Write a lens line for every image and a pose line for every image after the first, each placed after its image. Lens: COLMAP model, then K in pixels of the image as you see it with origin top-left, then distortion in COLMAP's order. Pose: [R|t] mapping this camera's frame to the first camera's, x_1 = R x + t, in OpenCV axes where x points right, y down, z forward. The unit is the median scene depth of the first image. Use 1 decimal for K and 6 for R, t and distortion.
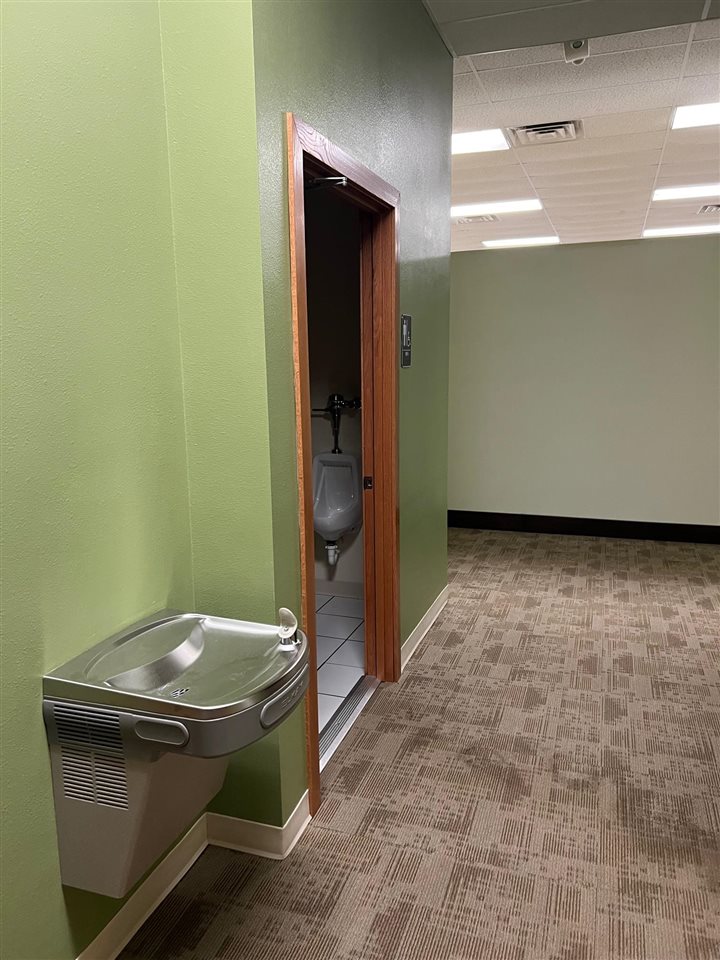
lens RADIAL K [[718.1, 0, 358.3], [0, 718.1, 476.2], [0, 0, 1]] dist [0.066362, -0.023549]
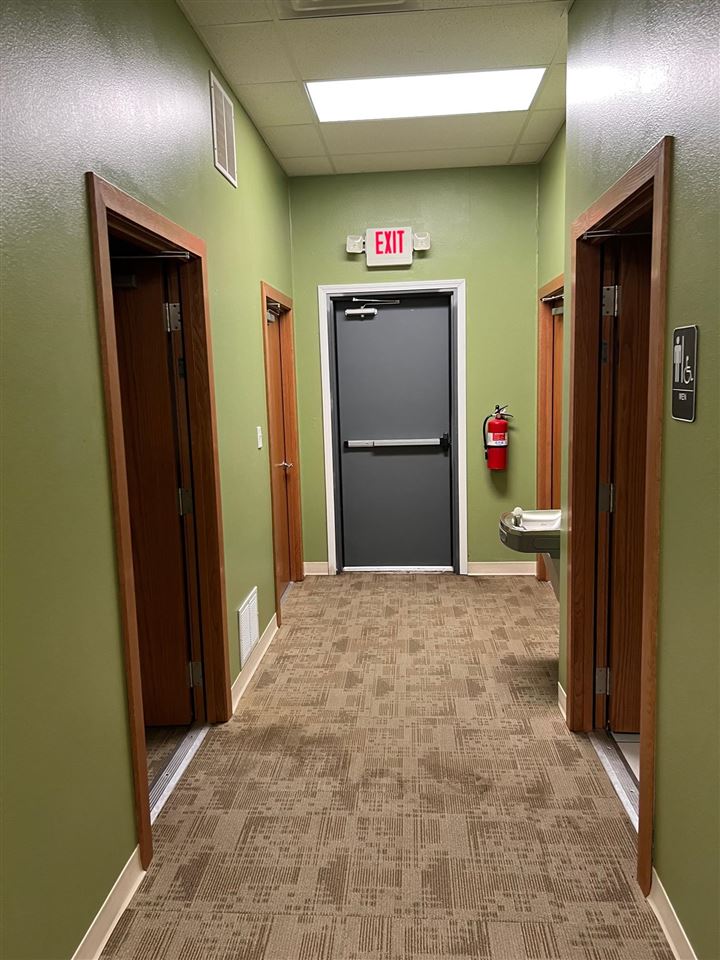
lens RADIAL K [[718.1, 0, 361.8], [0, 718.1, 480.6], [0, 0, 1]] dist [0.066362, -0.023549]
pose [[-0.963910, 0.070484, -0.256729, 0.557413], [-0.014236, 0.949292, 0.314074, -0.343723], [0.265848, 0.306394, -0.914028, 1.792797]]
